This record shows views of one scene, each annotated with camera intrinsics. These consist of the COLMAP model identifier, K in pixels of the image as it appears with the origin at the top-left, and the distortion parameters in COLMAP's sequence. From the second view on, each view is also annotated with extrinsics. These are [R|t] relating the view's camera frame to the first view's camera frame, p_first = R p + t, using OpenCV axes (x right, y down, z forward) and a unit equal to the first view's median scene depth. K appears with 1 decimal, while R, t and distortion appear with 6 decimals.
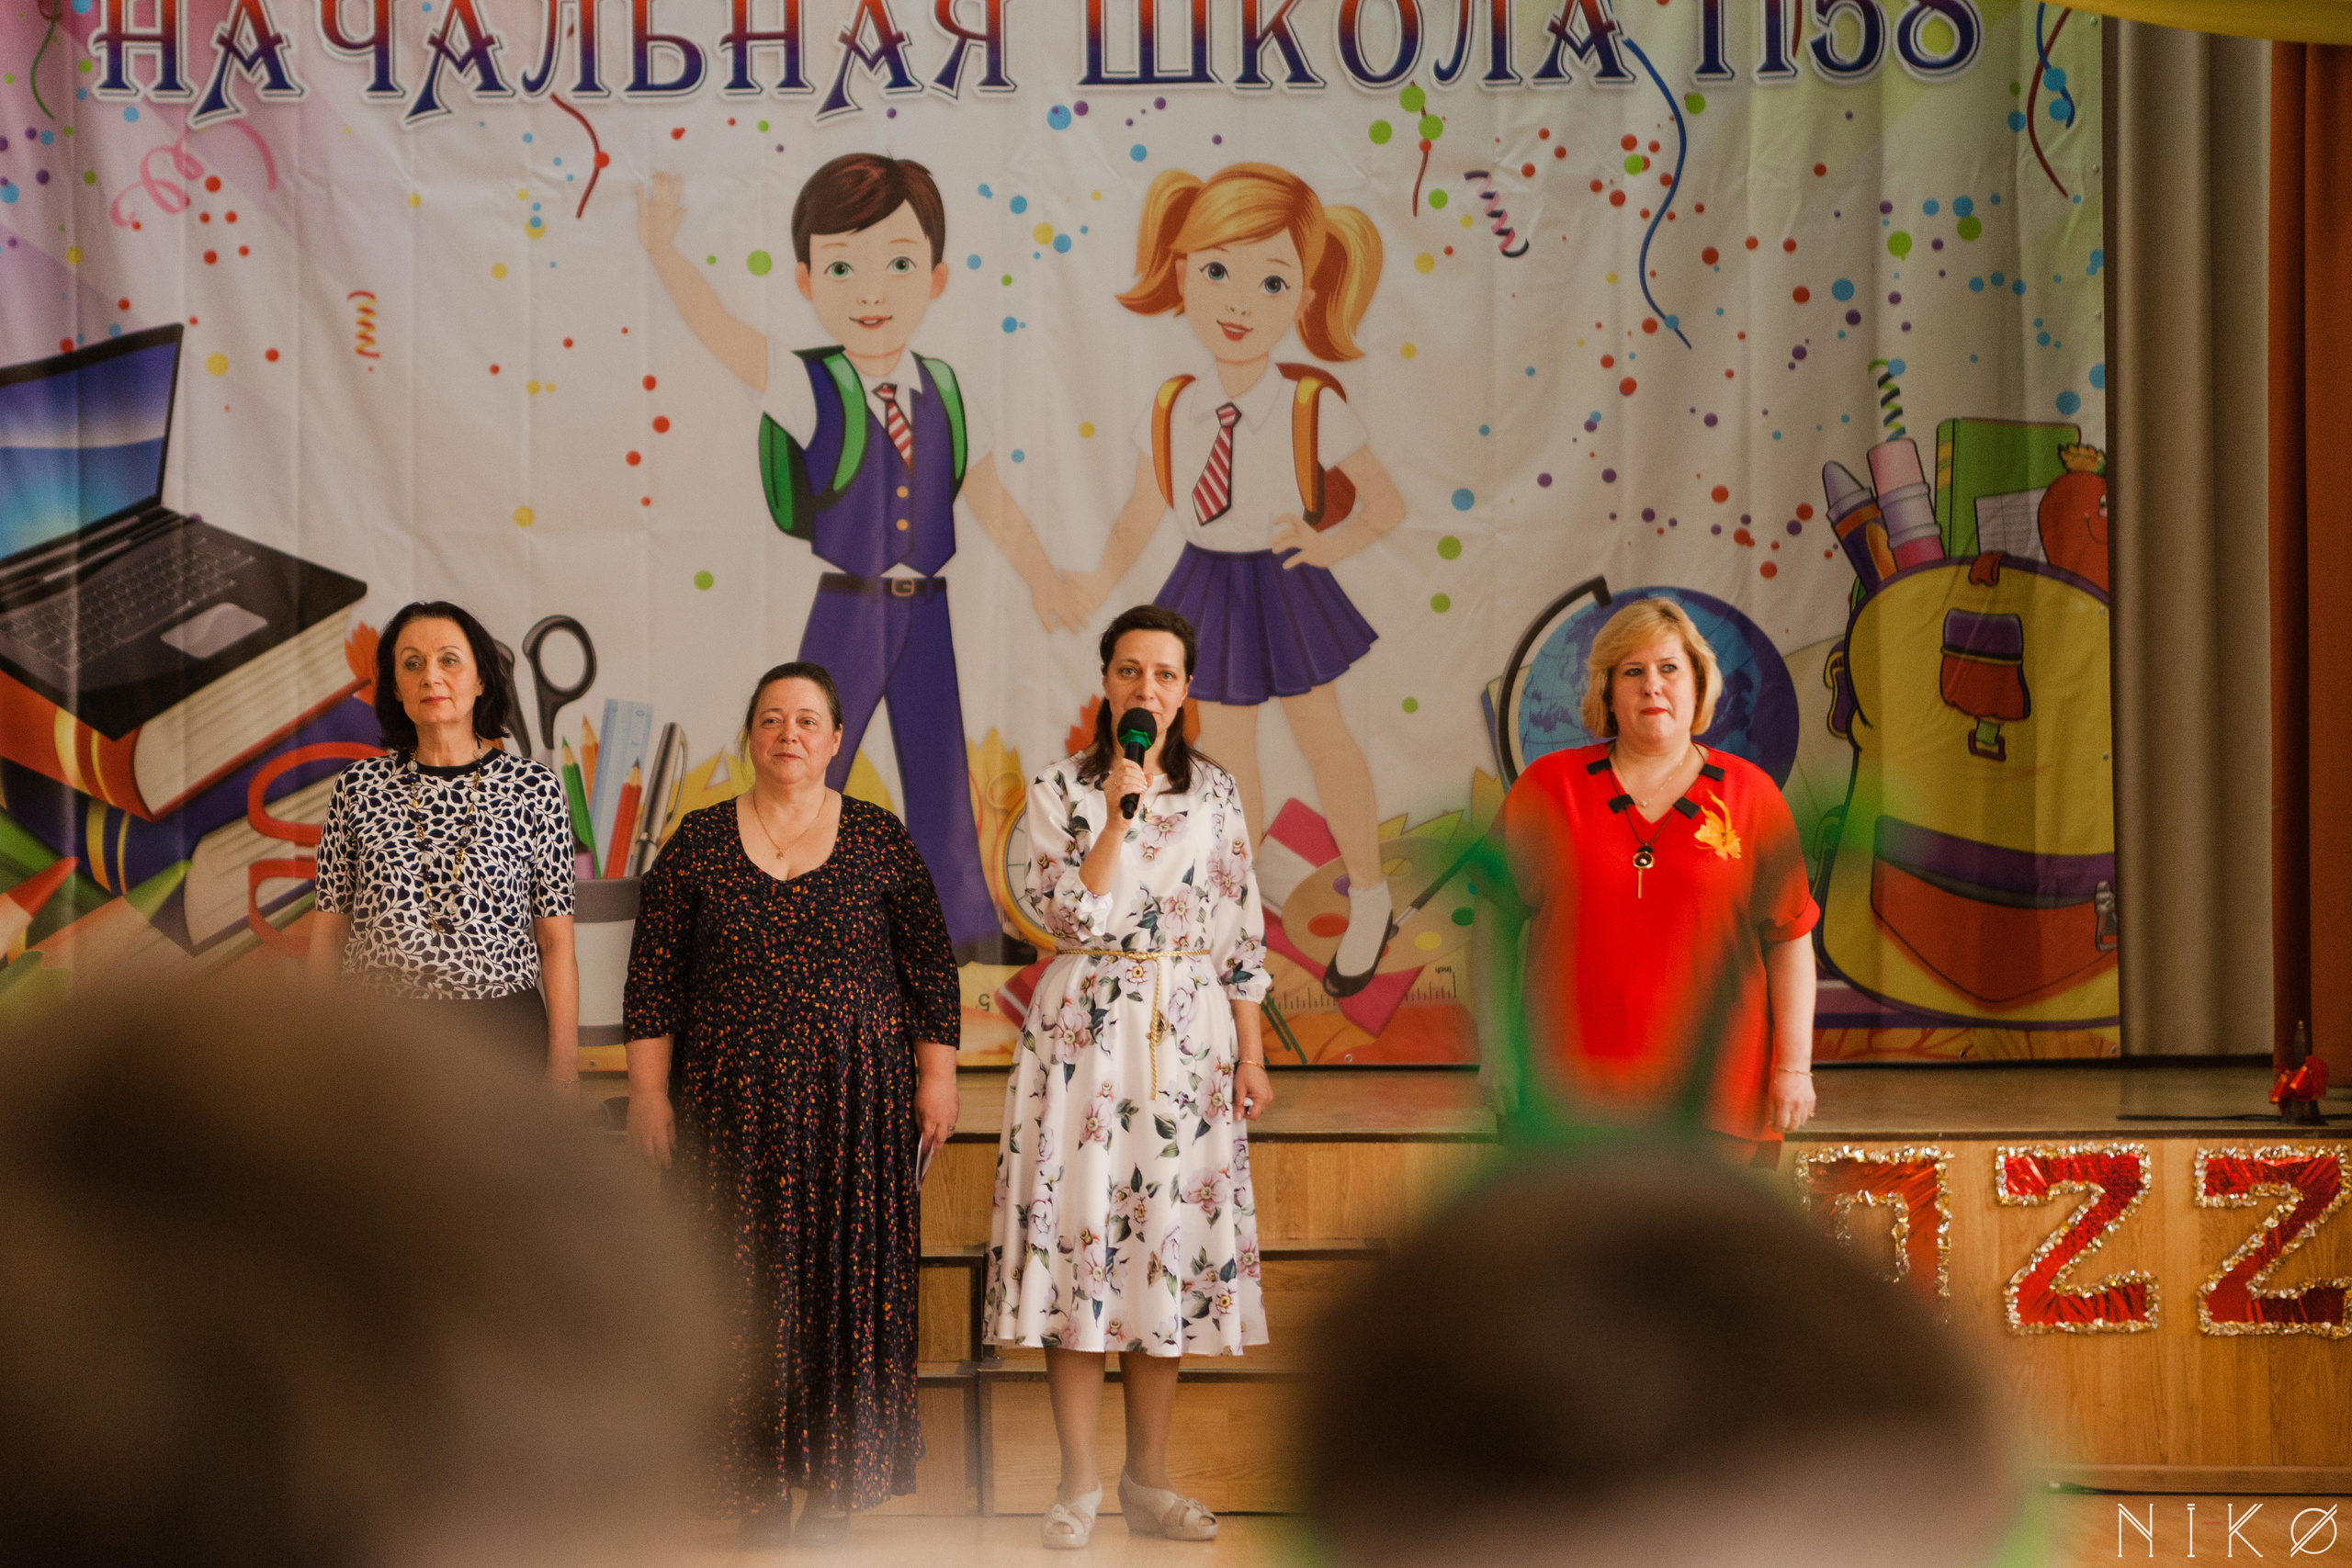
lens RADIAL K [[4456.4, 0, 1113.7], [0, 4456.4, 760.2], [0, 0, 1]] dist [0.204106, -0.166003]
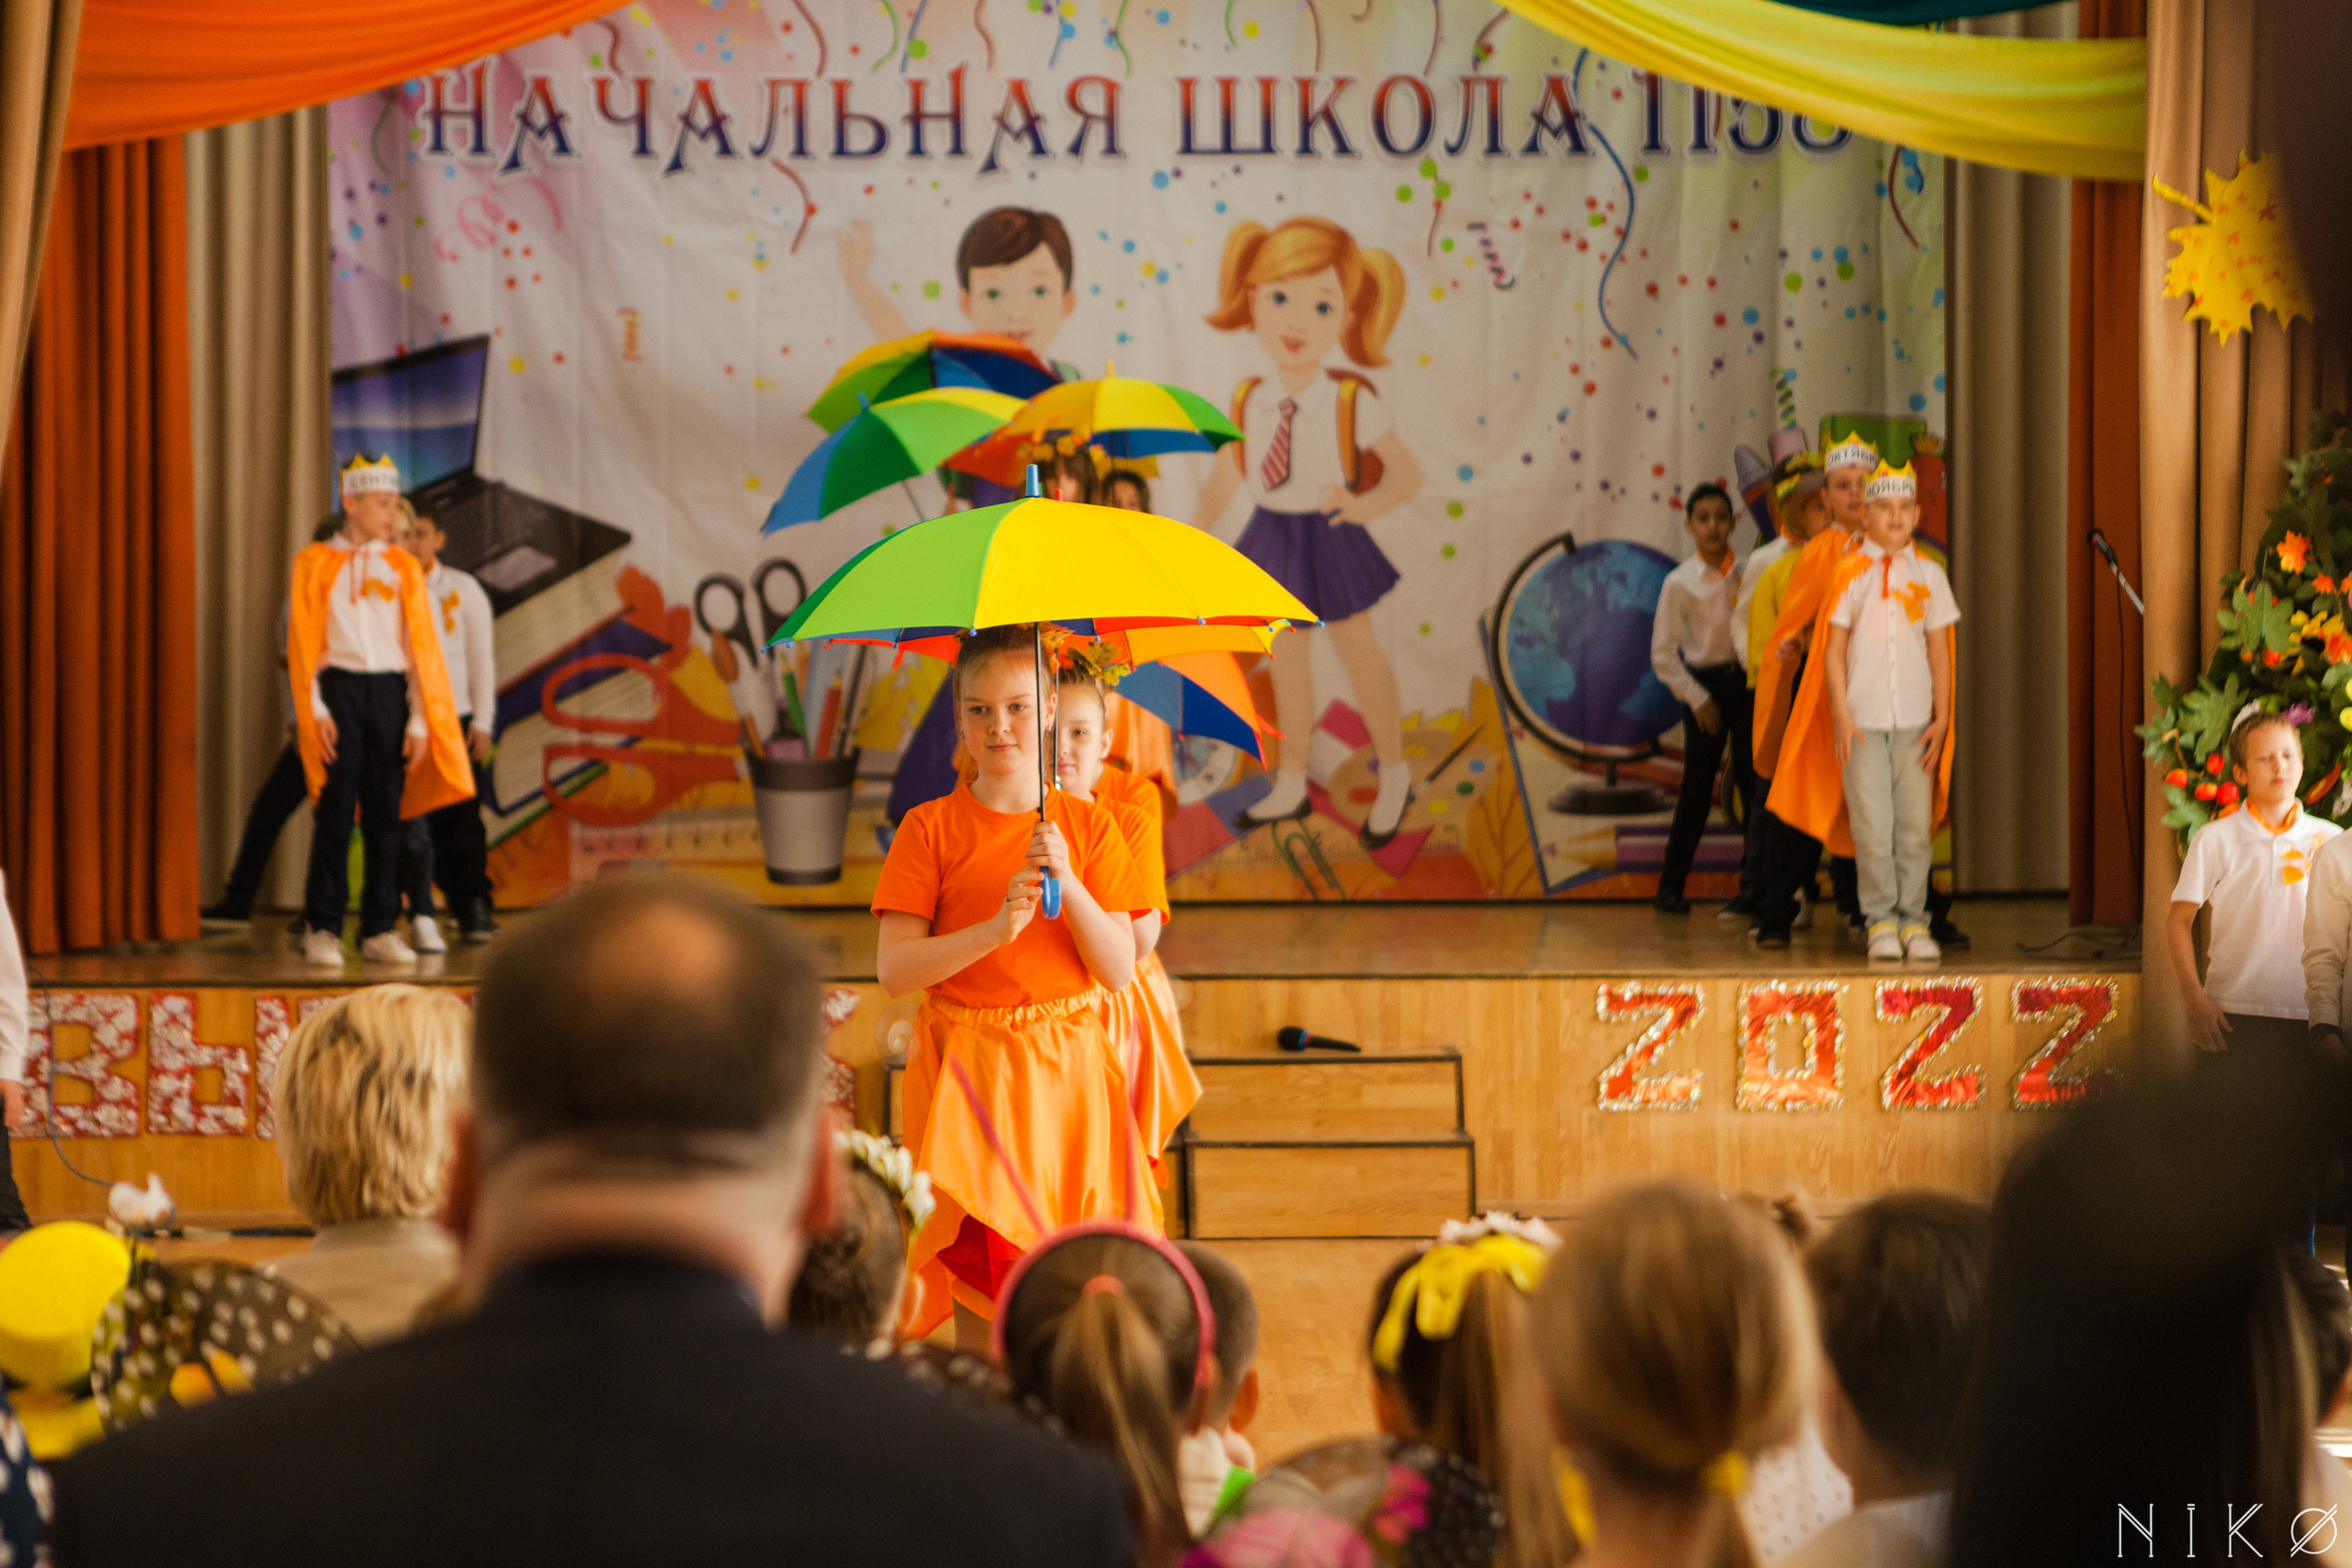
lens RADIAL K [[4069.1, 0, 1185.1], [0, 4069.1, 774.0], [0, 0, 1]] dist [0.182489, -0.004606]
pose [[0.999984, 0.001202, -0.005472, 0.001845], [-0.001029, 0.999501, 0.031556, -0.007116], [0.005507, -0.031550, 0.999487, -0.201379]]
